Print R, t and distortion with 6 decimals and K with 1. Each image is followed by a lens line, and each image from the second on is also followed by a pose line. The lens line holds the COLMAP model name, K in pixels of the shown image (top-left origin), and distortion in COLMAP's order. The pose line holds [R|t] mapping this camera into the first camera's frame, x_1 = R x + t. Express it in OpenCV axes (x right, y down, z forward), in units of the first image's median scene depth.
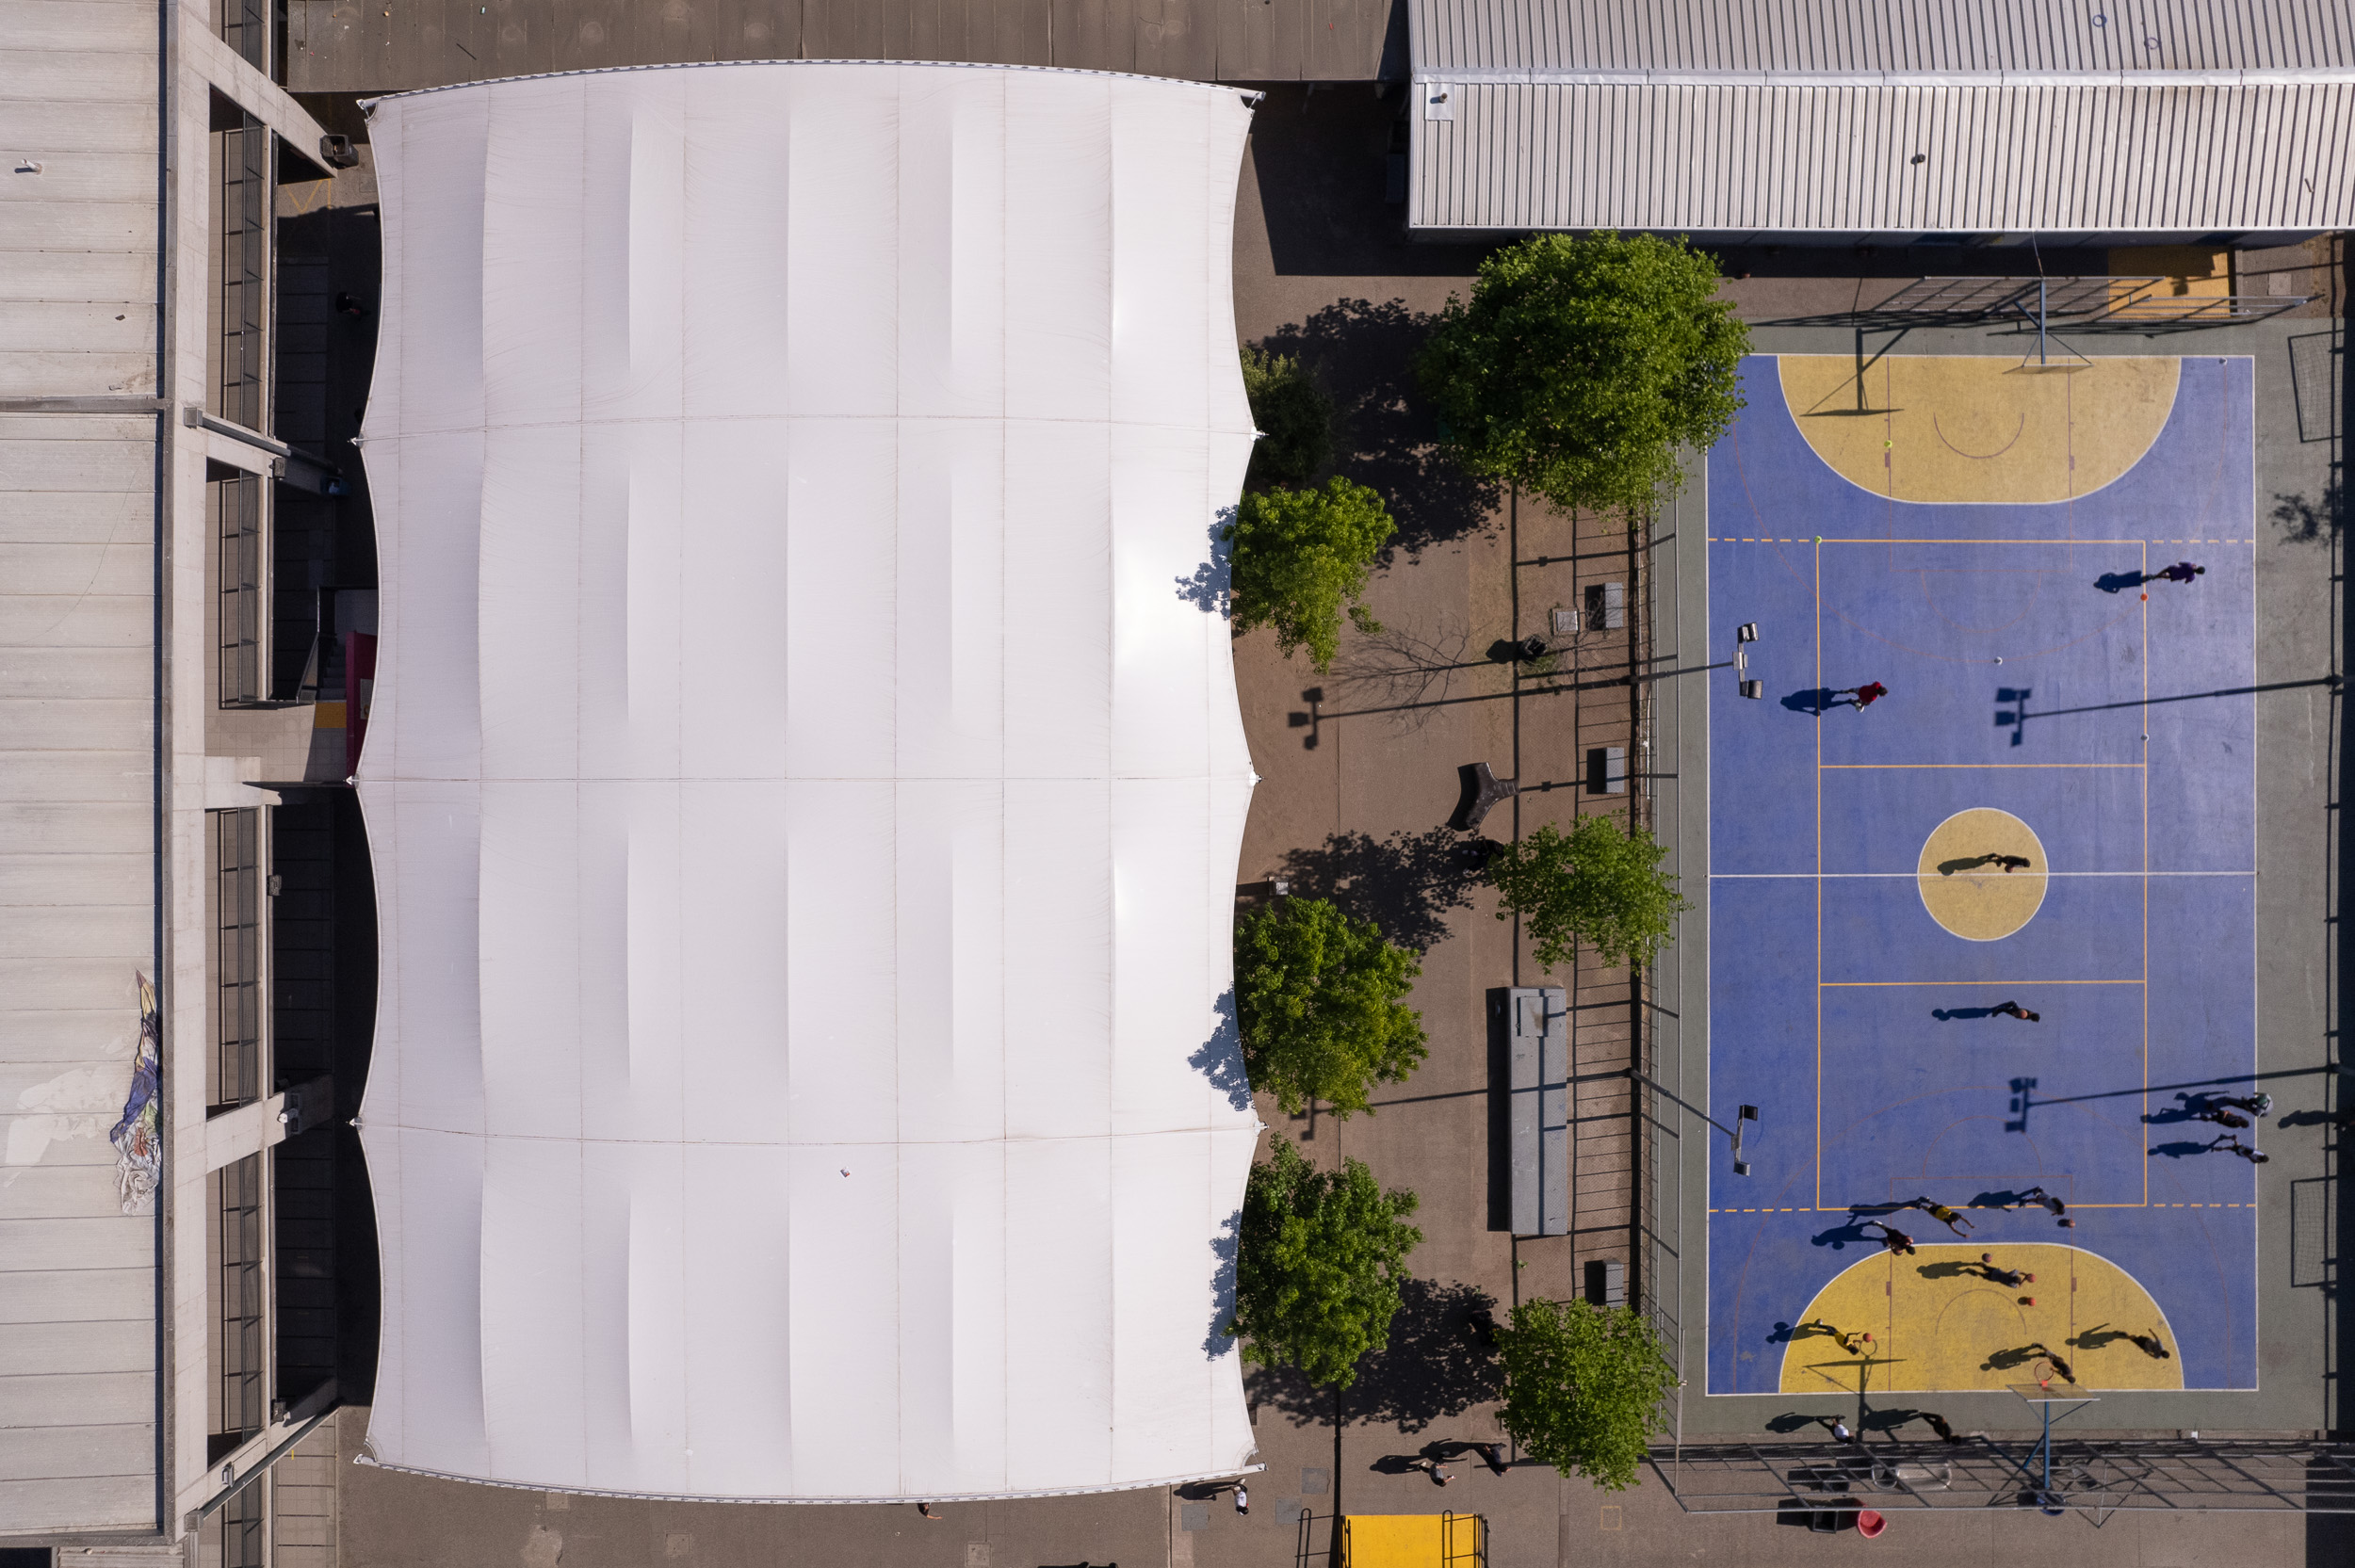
lens RADIAL K [[1496.7, 0, 1177.5], [0, 1496.7, 784.0], [0, 0, 1]] dist [-0.005104, 0.000565]
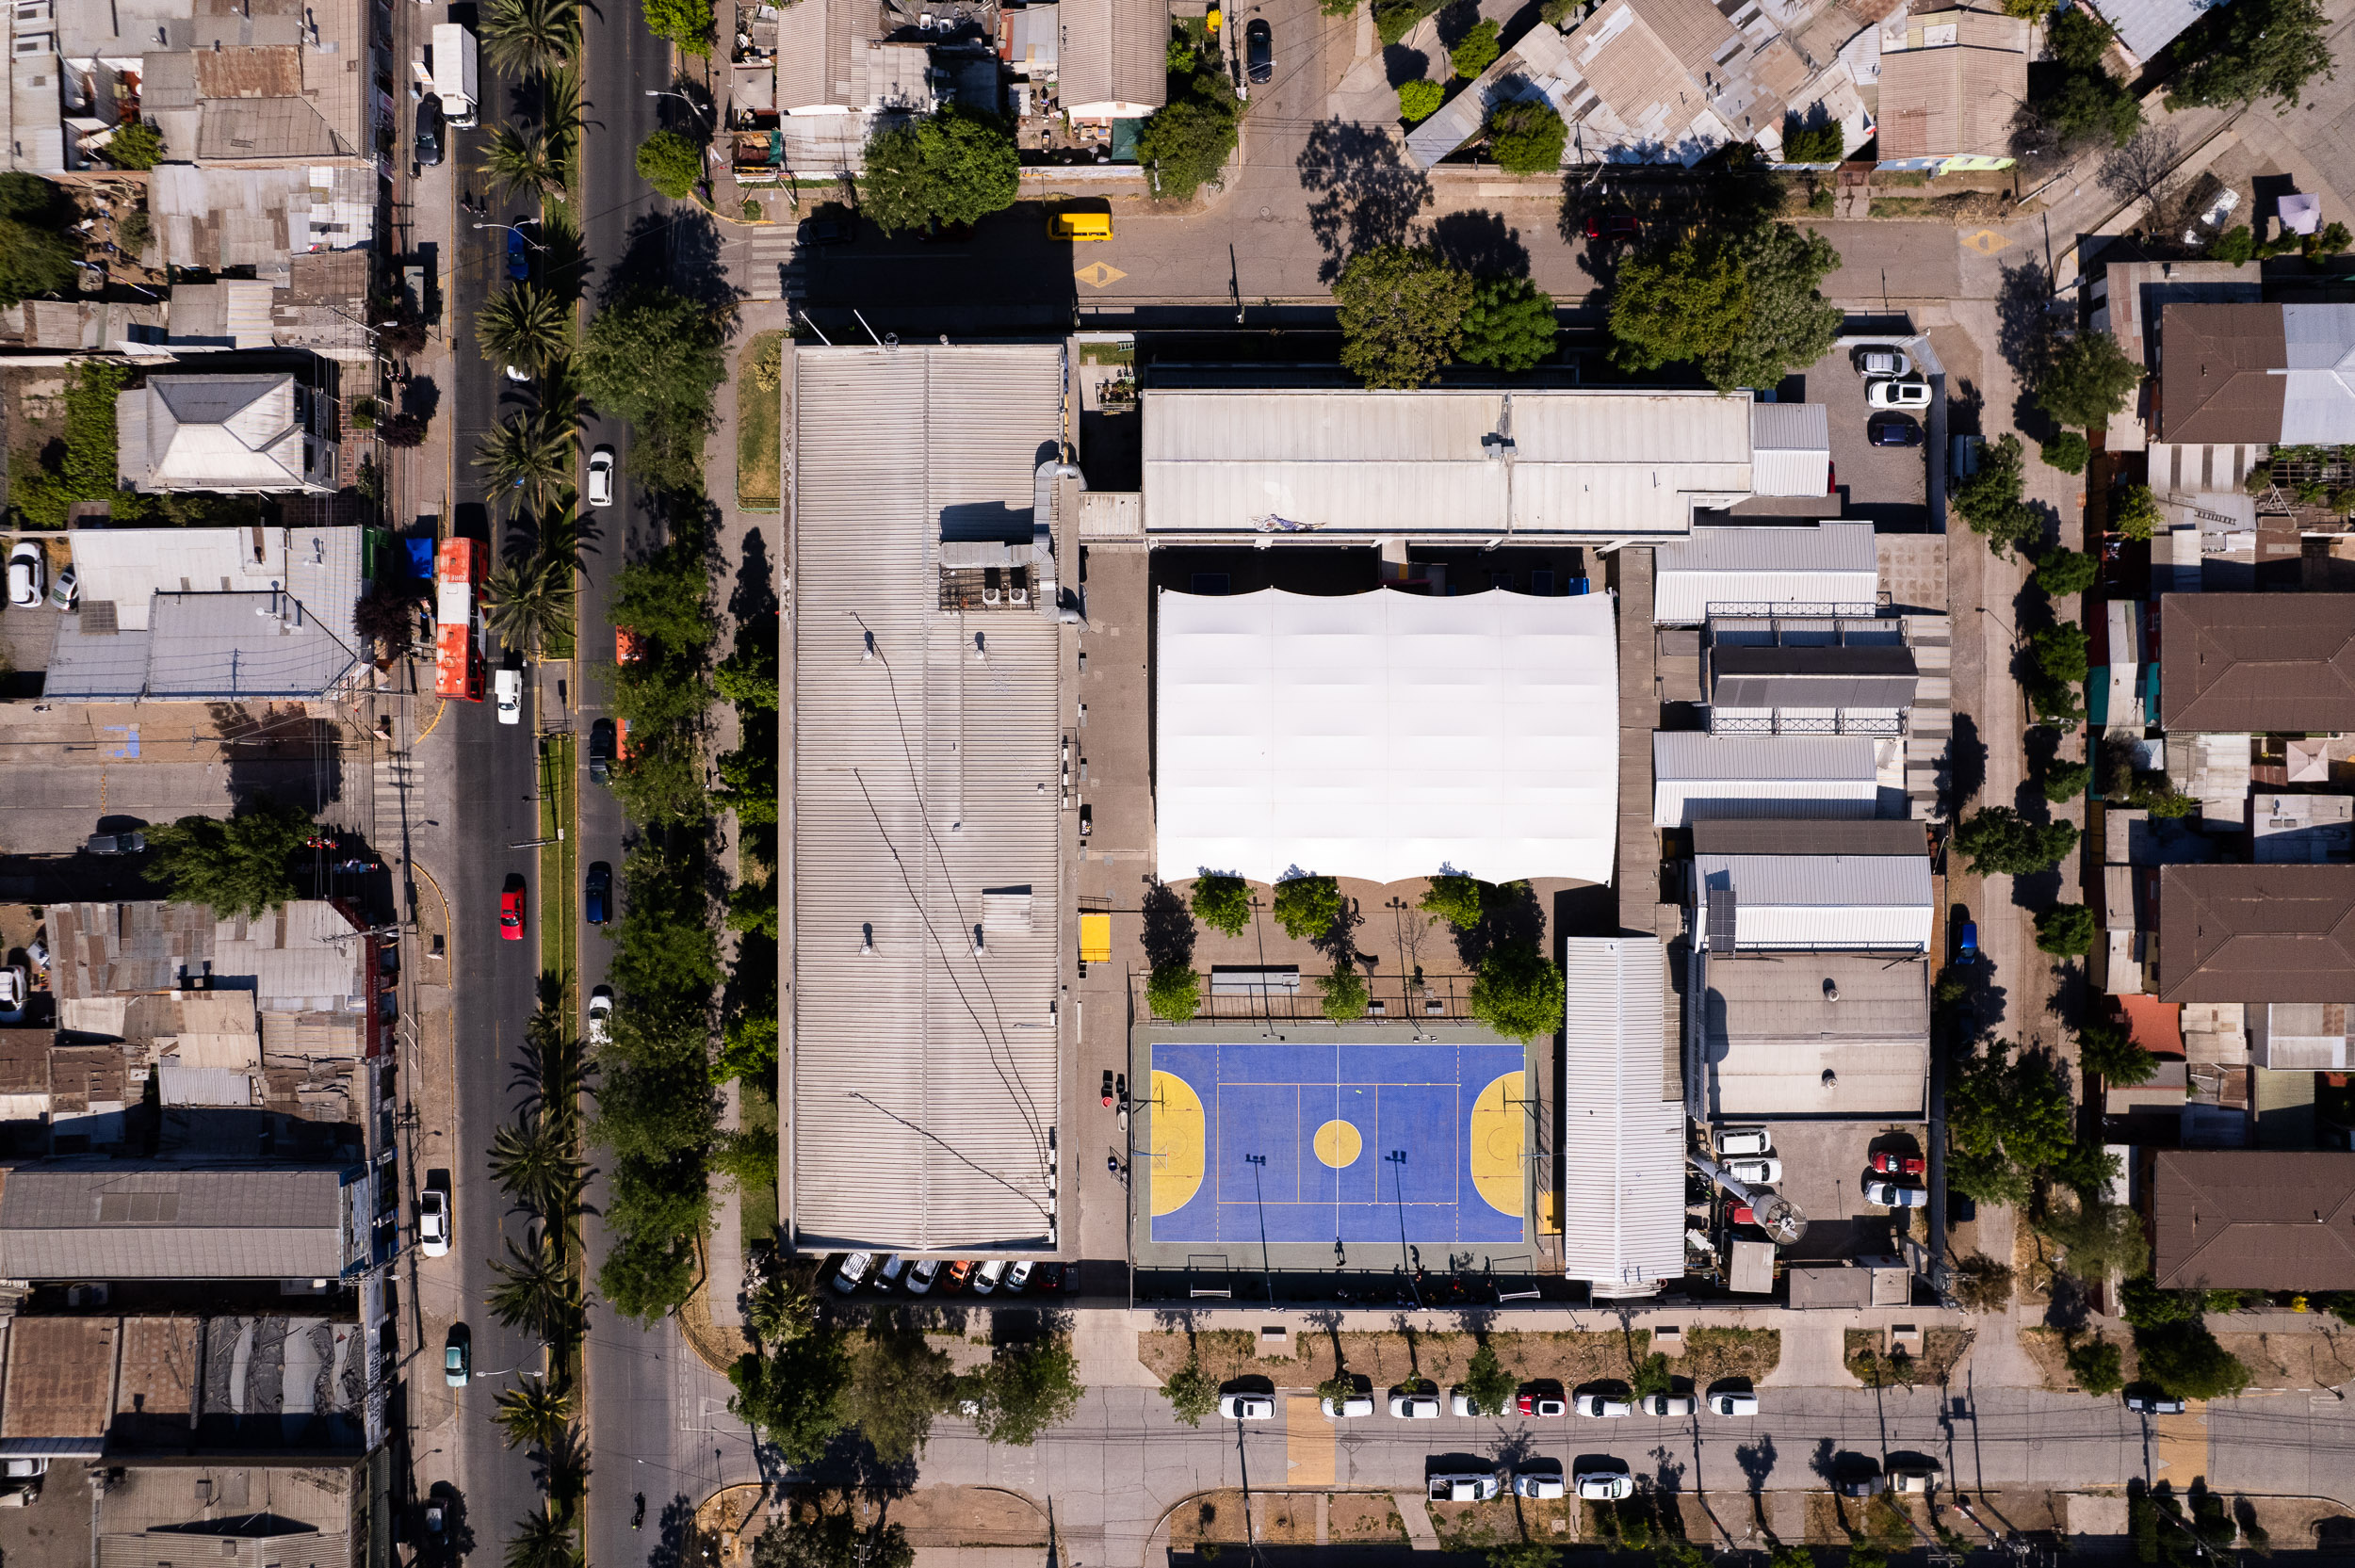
lens RADIAL K [[1496.7, 0, 1177.5], [0, 1496.7, 784.0], [0, 0, 1]] dist [-0.005104, 0.000565]
pose [[-0.003339, 0.999804, 0.019500, -0.199617], [-0.999946, -0.003145, -0.009951, 0.423723], [-0.009888, -0.019532, 0.999760, -1.928381]]
